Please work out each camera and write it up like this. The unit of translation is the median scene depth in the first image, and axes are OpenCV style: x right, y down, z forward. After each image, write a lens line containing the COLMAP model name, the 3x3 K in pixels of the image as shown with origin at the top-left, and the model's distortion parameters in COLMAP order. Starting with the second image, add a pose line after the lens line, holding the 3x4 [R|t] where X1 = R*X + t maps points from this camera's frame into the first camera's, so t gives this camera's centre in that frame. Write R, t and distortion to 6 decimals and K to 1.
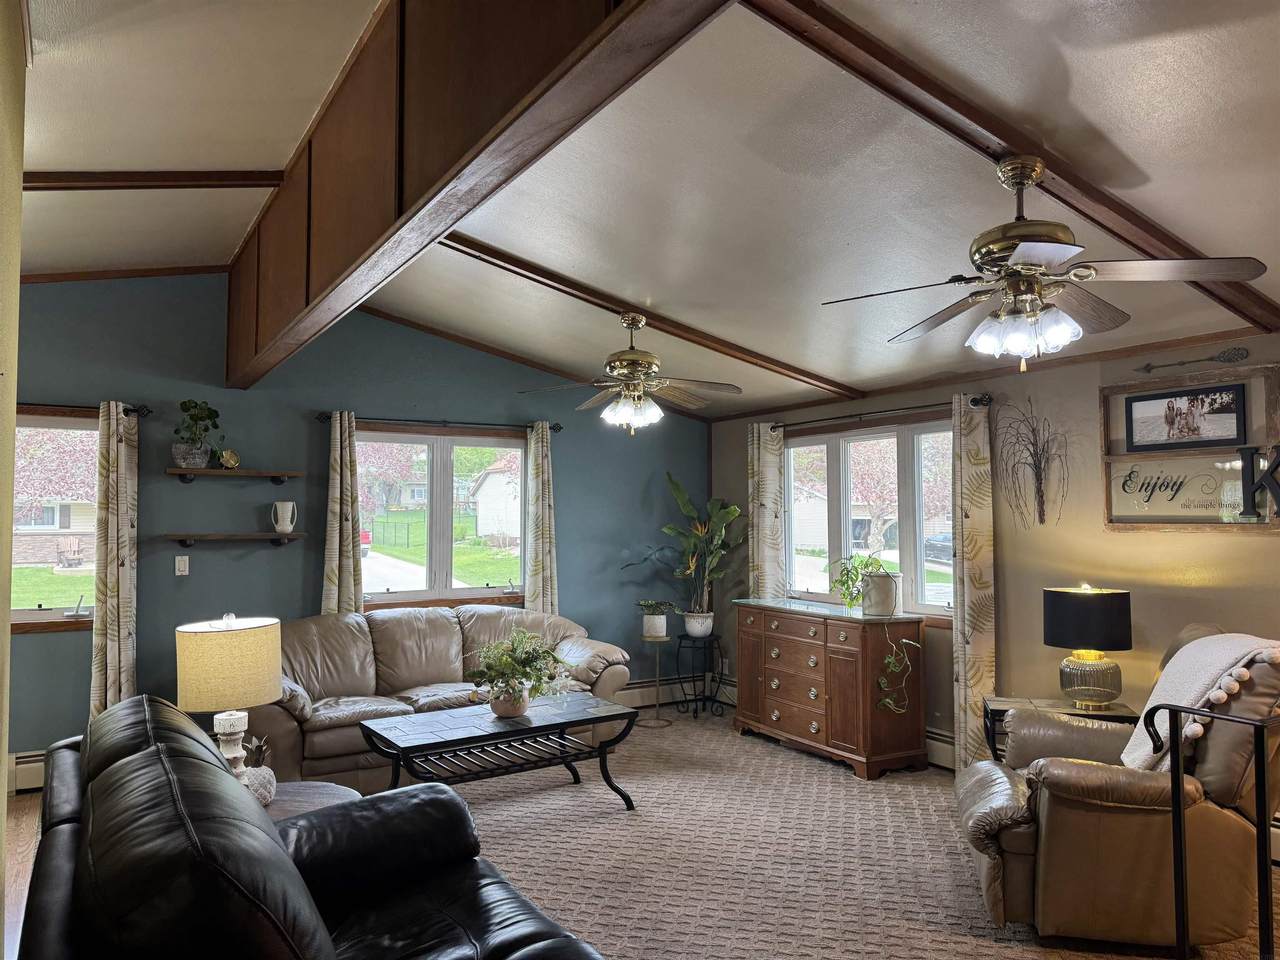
lens RADIAL K [[858.1, 0, 640.0], [0, 858.1, 480.0], [0, 0, 1]] dist [0.003364, -0.067178]
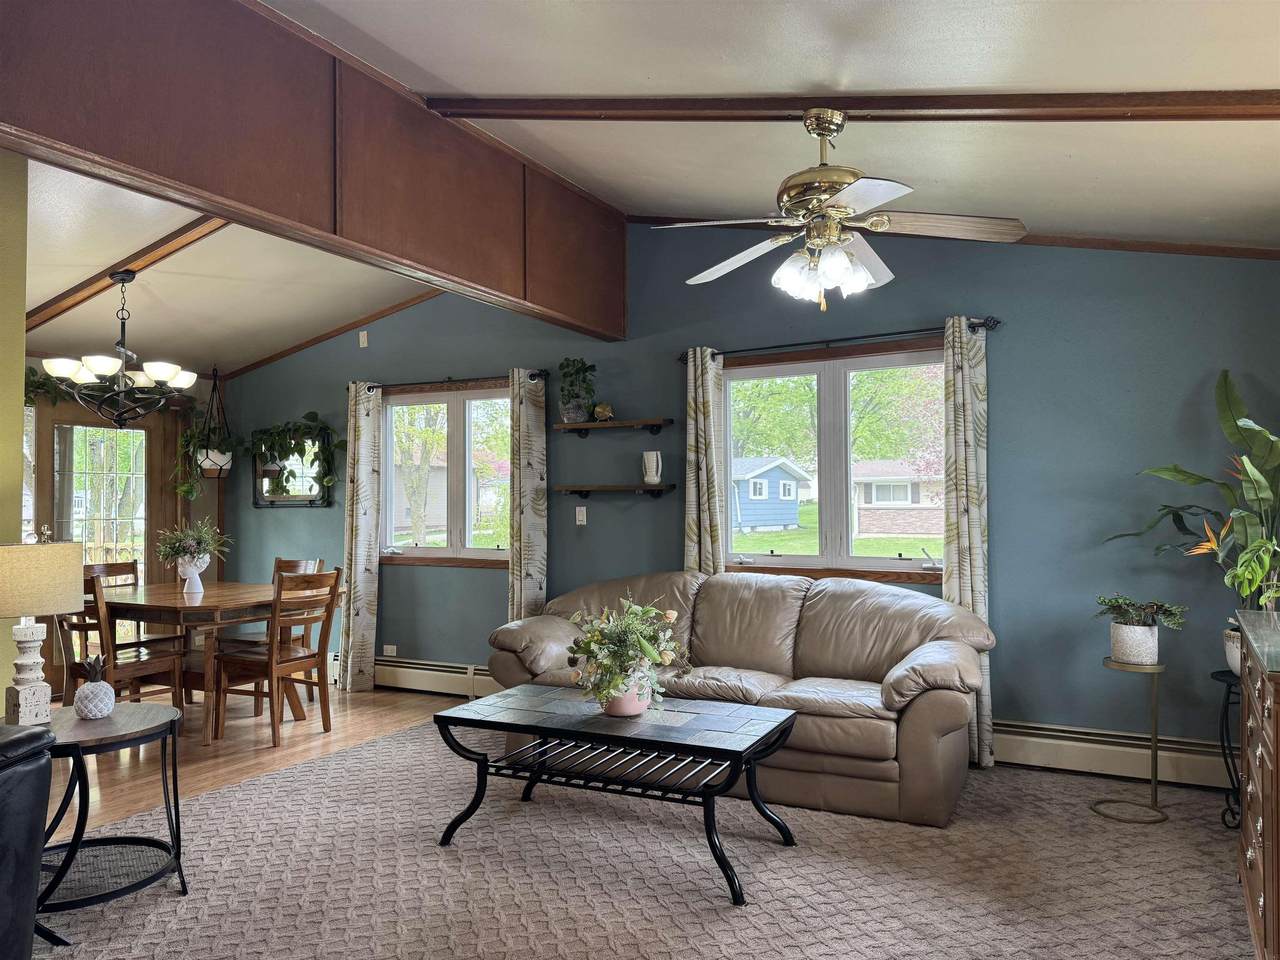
lens RADIAL K [[858.1, 0, 640.0], [0, 858.1, 480.0], [0, 0, 1]] dist [0.003364, -0.067178]
pose [[0.484889, -0.022993, -0.874273, 0.415506], [0.039830, 0.999198, -0.004188, 0.061146], [0.873668, -0.032792, 0.485416, 0.530204]]
